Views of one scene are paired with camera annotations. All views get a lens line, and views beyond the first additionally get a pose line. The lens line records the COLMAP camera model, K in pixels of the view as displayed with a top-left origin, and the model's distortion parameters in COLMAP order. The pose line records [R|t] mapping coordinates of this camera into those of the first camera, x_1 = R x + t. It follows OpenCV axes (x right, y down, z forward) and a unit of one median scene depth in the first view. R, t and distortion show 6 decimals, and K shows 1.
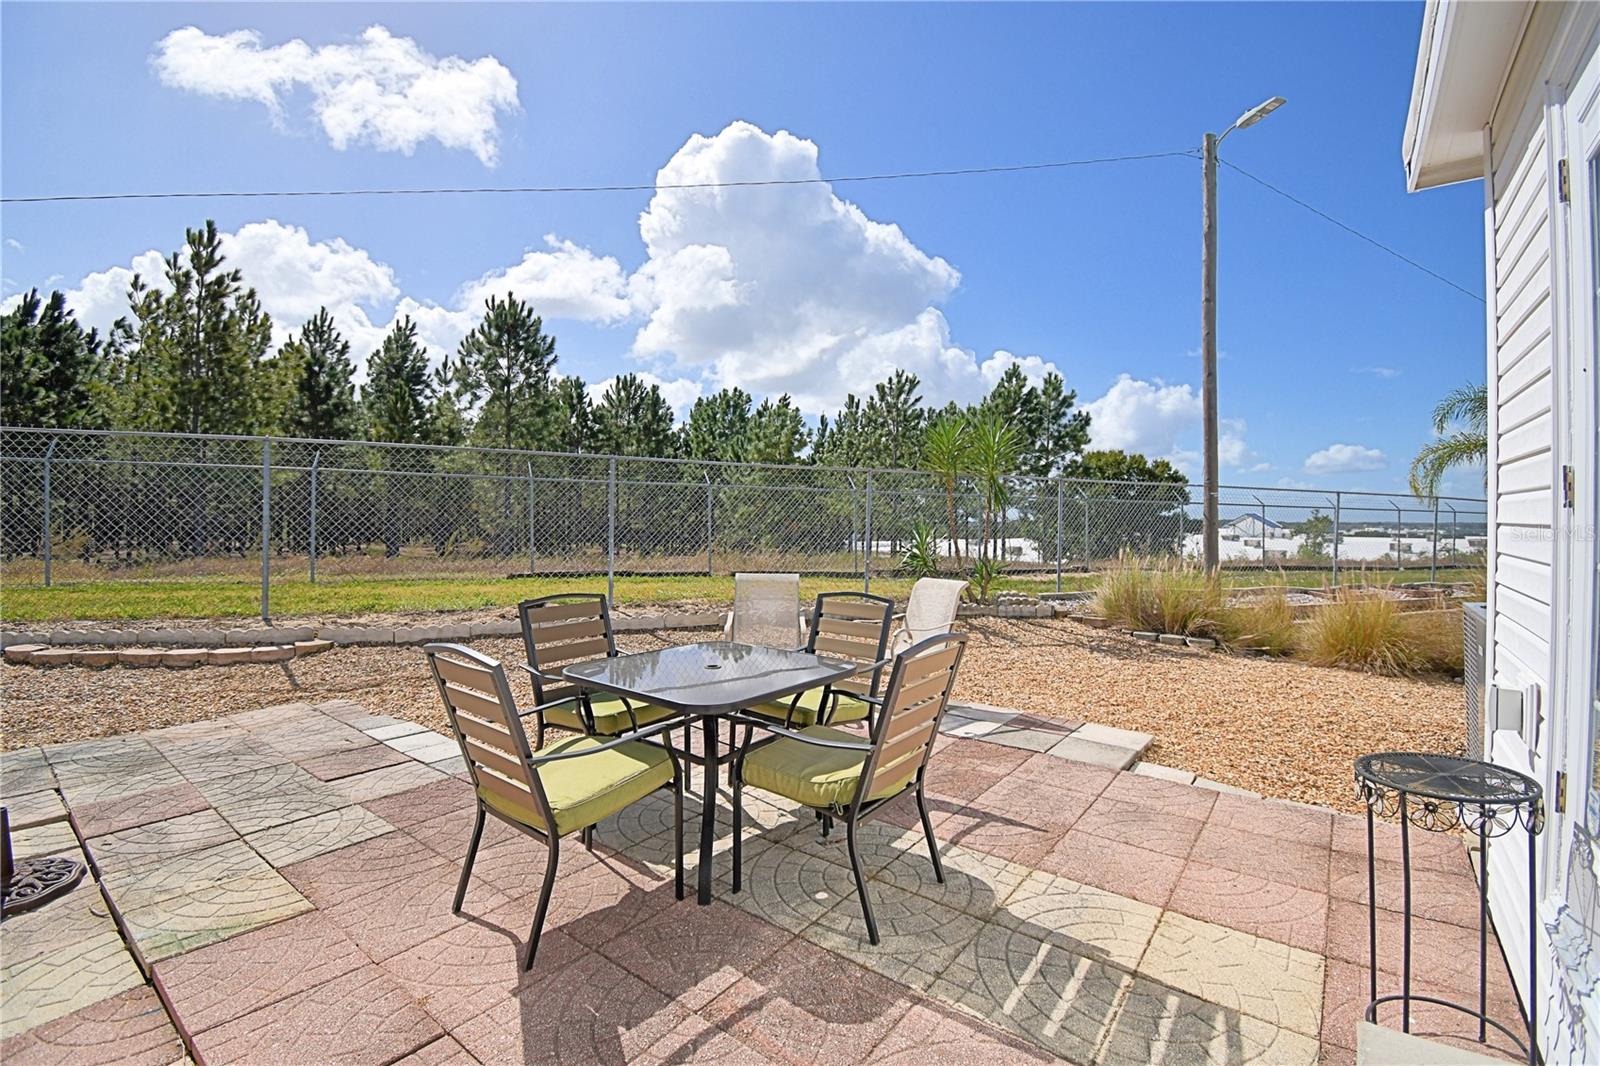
lens RADIAL K [[709.9, 0, 790.3], [0, 709.9, 529.4], [0, 0, 1]] dist [-0.022795, -0.002705]
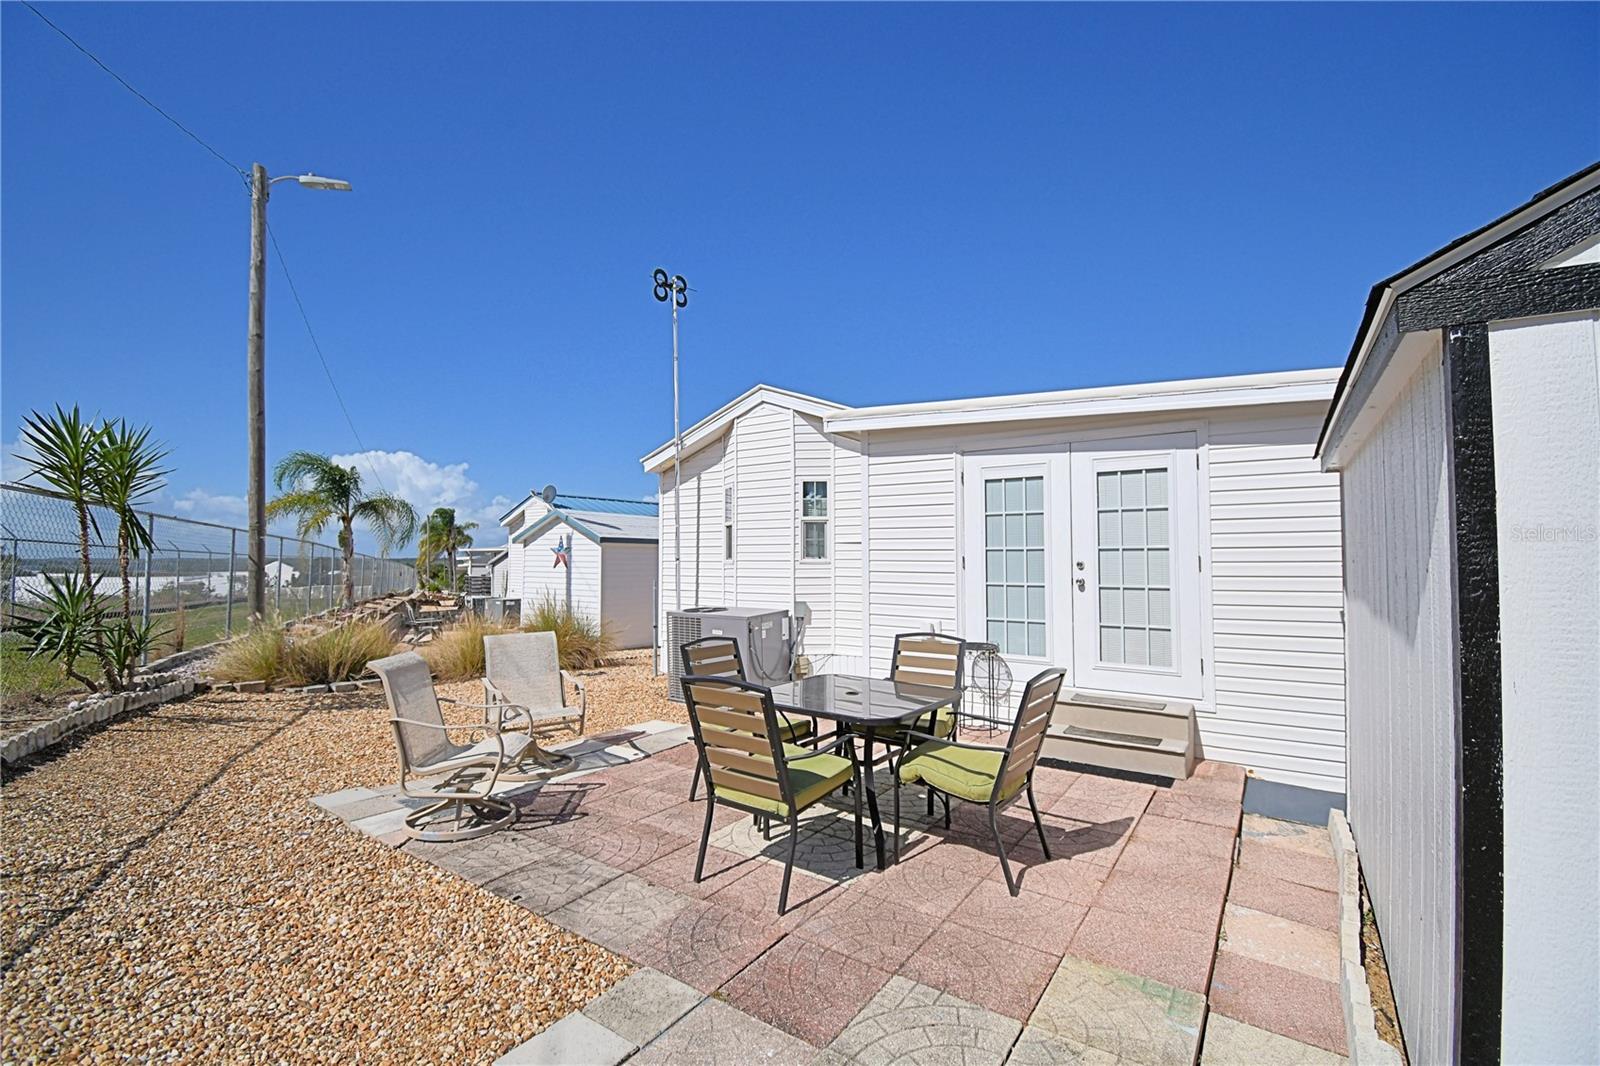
lens RADIAL K [[709.9, 0, 795.1], [0, 709.9, 533.1], [0, 0, 1]] dist [-0.022795, -0.002705]
pose [[-0.067970, 0.029926, 0.997238, -1.497161], [0.017865, 0.999426, -0.028774, -0.064911], [-0.997527, 0.015860, -0.068465, 1.276212]]
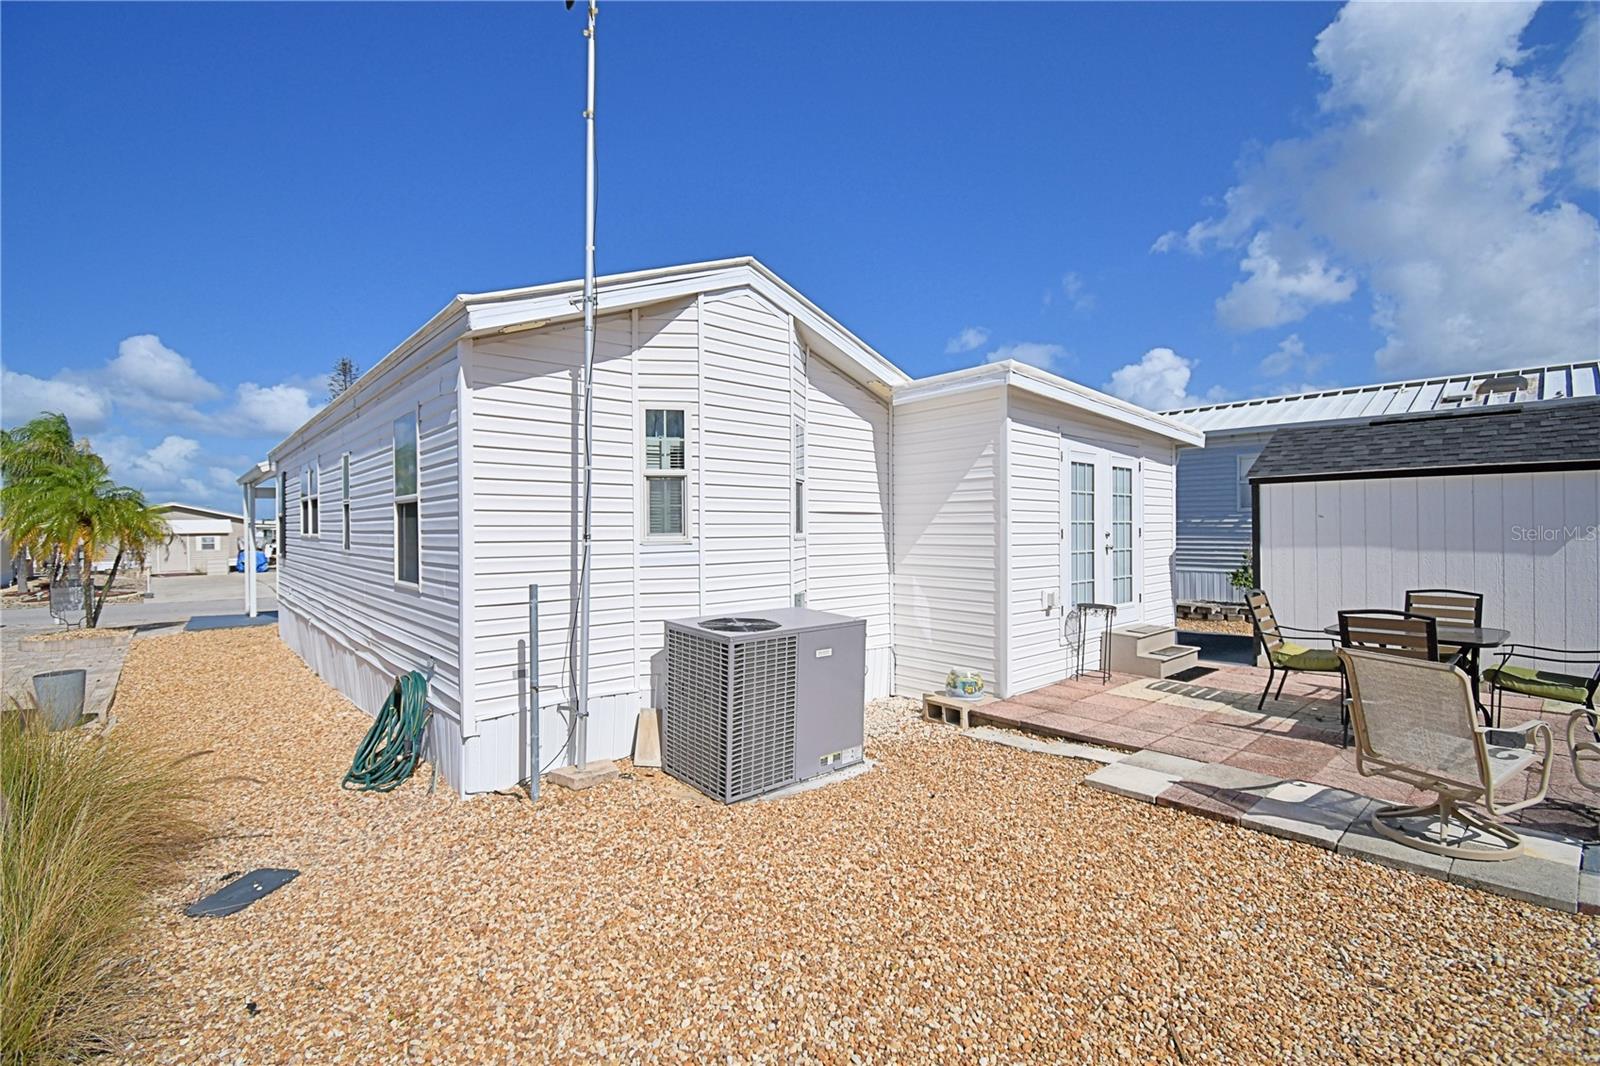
lens RADIAL K [[709.9, 0, 807.3], [0, 709.9, 534.3], [0, 0, 1]] dist [-0.022795, -0.002705]
pose [[-0.987139, -0.012761, 0.159353, 1.178226], [-0.008697, 0.999619, 0.026179, -0.099318], [-0.159626, 0.024457, -0.986875, 3.156955]]
